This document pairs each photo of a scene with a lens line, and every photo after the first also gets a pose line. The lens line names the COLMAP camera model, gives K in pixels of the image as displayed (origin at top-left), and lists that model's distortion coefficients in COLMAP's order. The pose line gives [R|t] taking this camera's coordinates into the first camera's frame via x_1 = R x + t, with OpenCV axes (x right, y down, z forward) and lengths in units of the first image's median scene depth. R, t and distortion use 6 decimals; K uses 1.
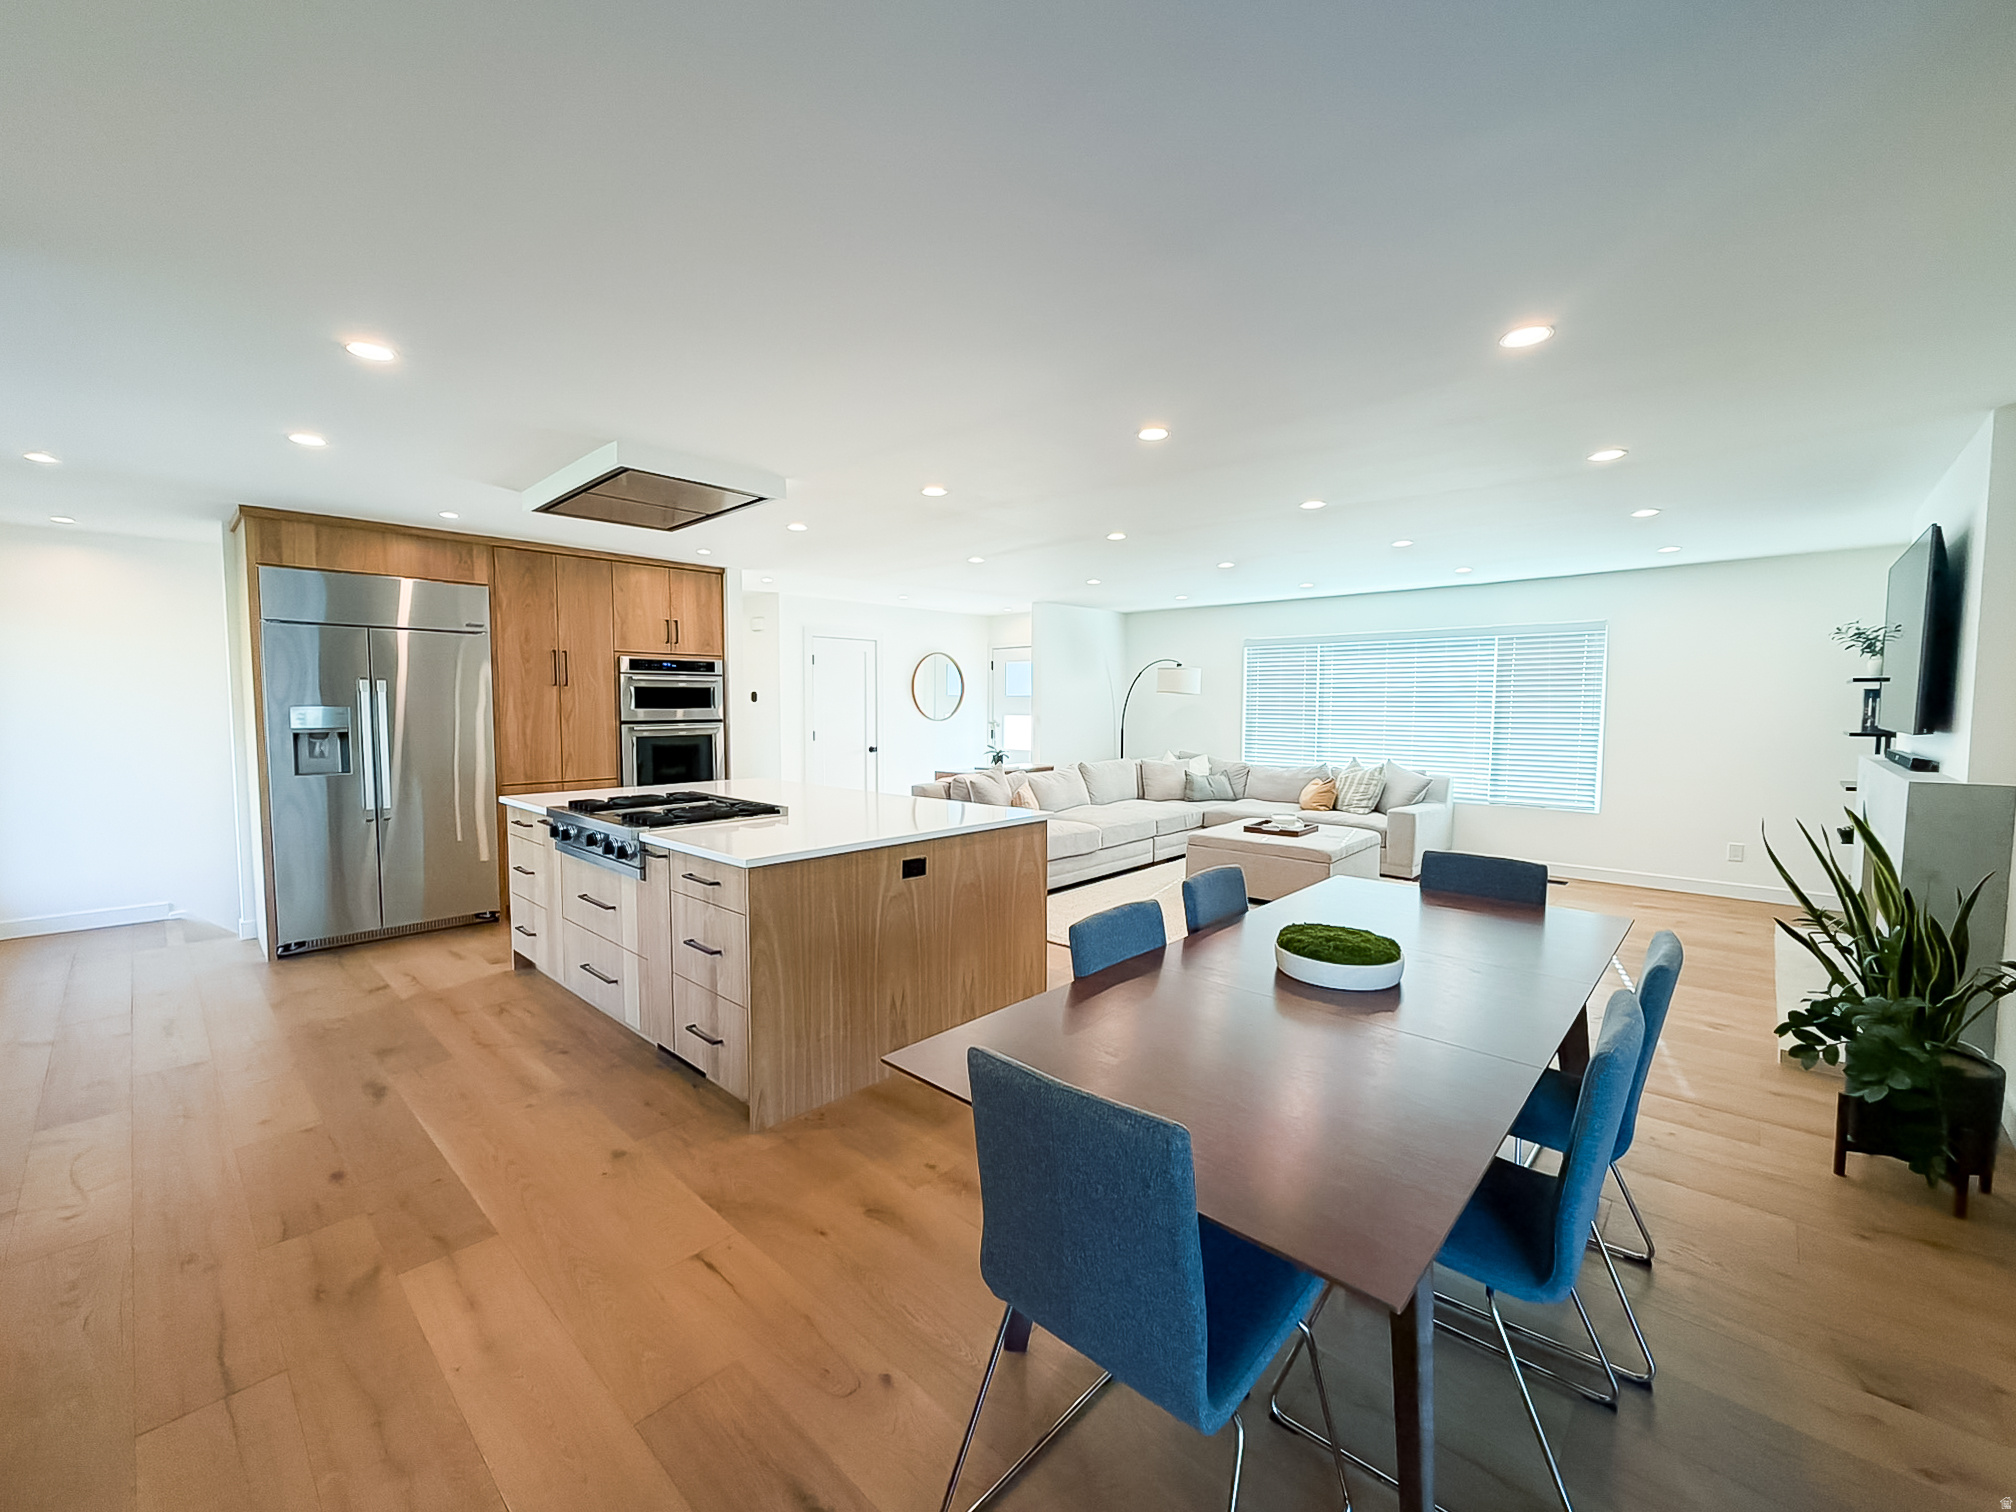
lens RADIAL K [[822.9, 0, 1004.1], [0, 822.9, 751.8], [0, 0, 1]] dist [-0.000853, -0.000130]
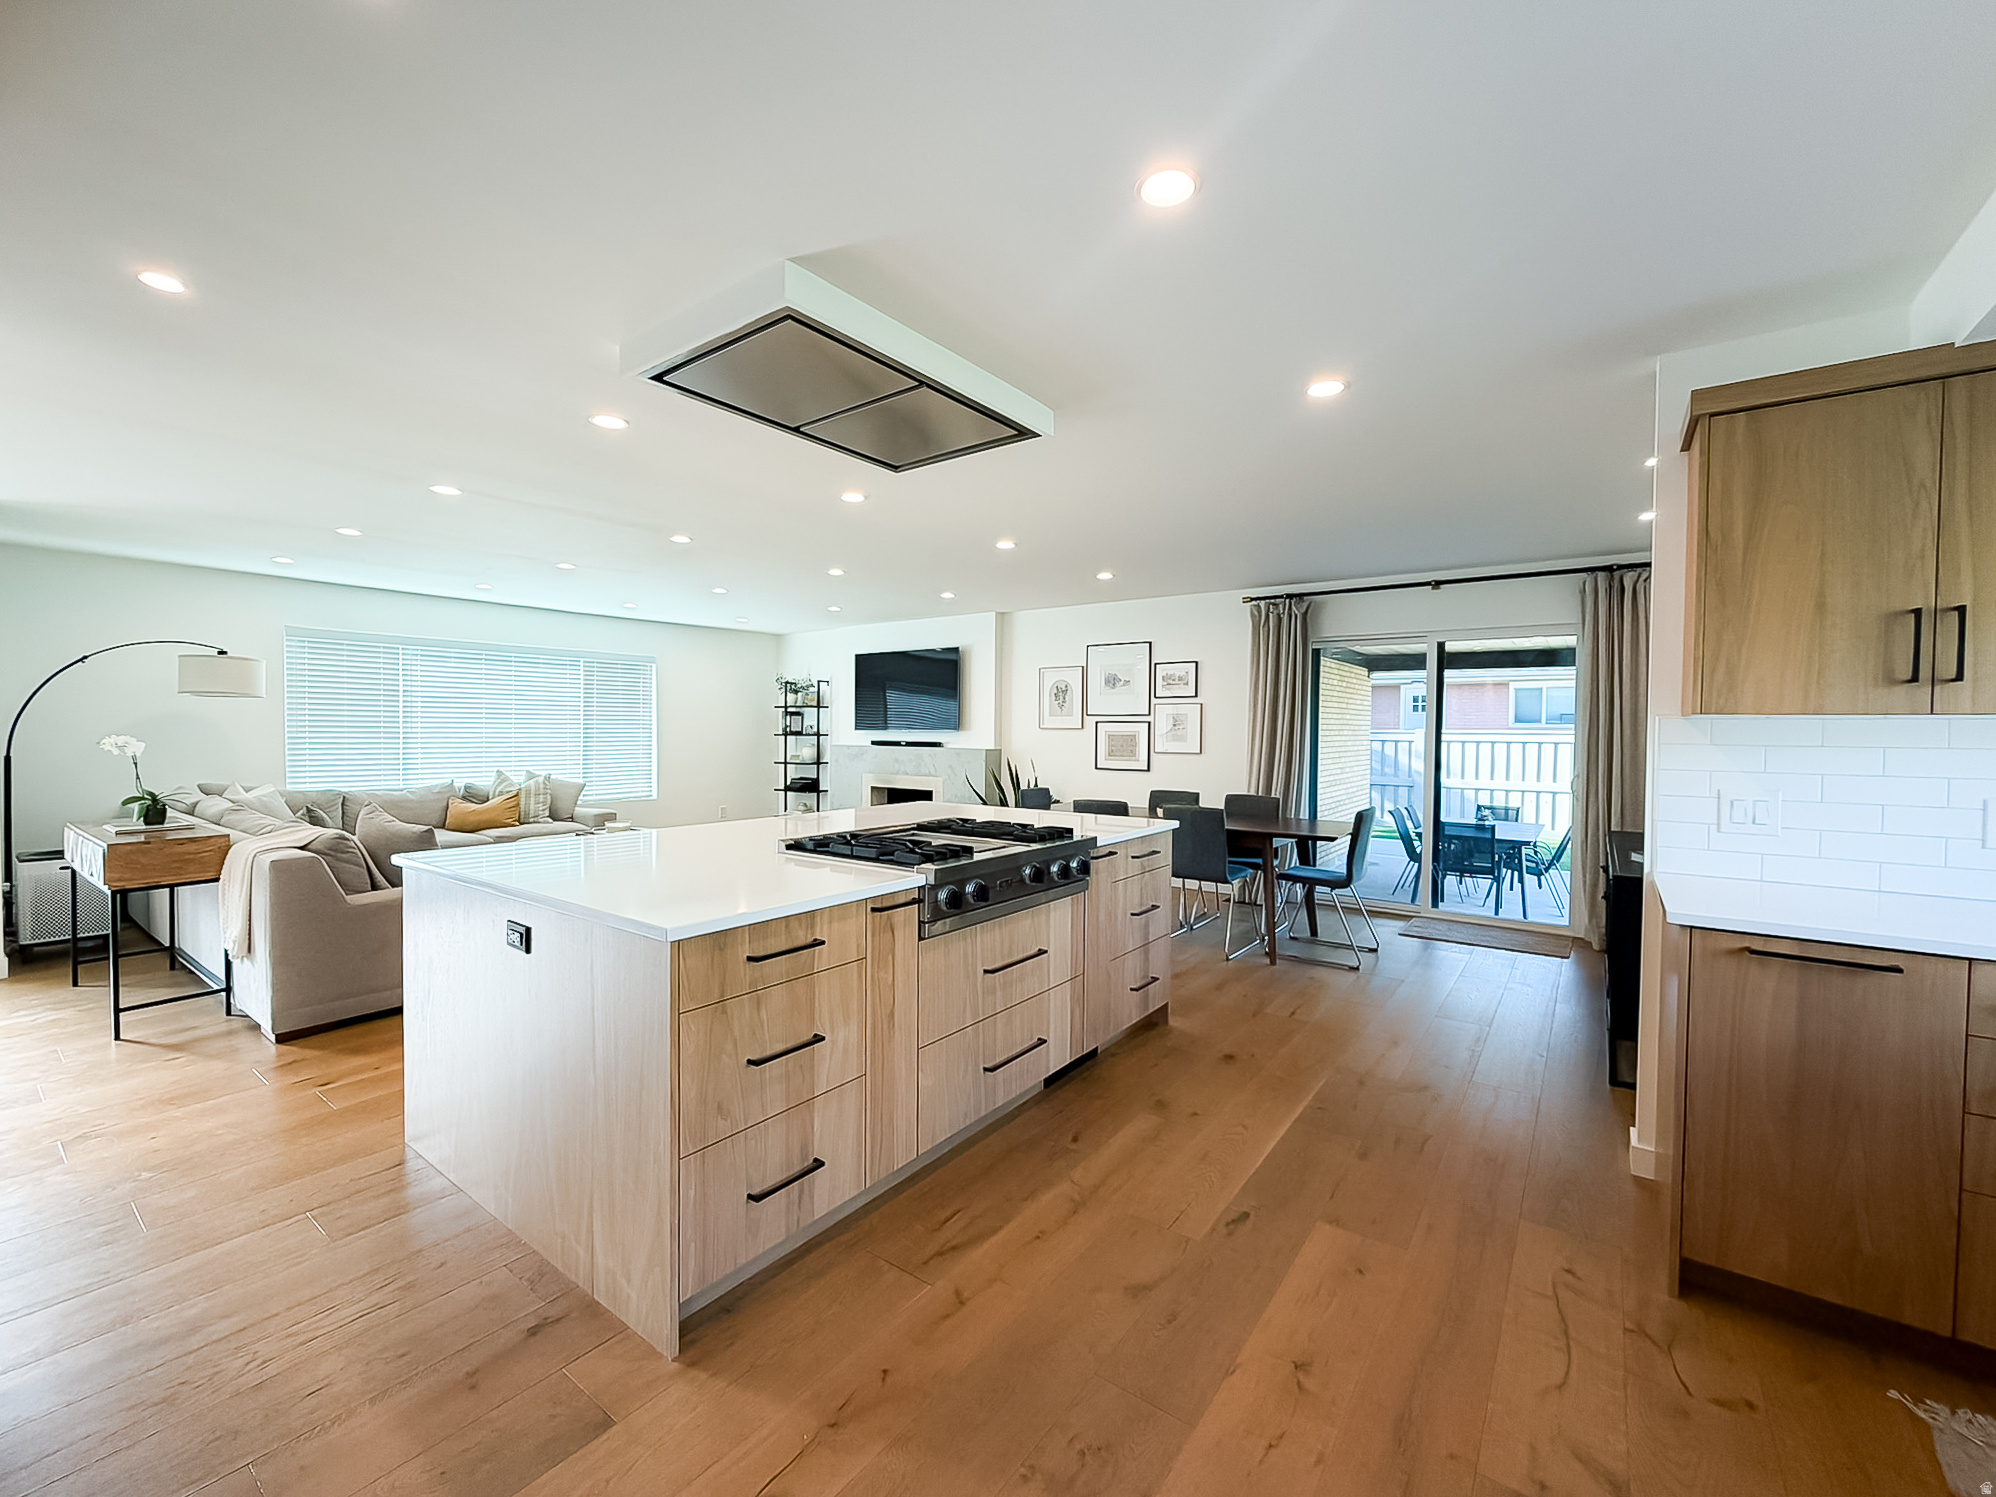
lens RADIAL K [[814.3, 0, 1000.9], [0, 814.3, 739.3], [0, 0, 1]] dist [-0.000416, -0.000007]
pose [[-0.115220, -0.016775, 0.993198, -0.746068], [0.050219, 0.998480, 0.022690, -0.027075], [-0.992070, 0.052492, -0.114202, 0.650501]]
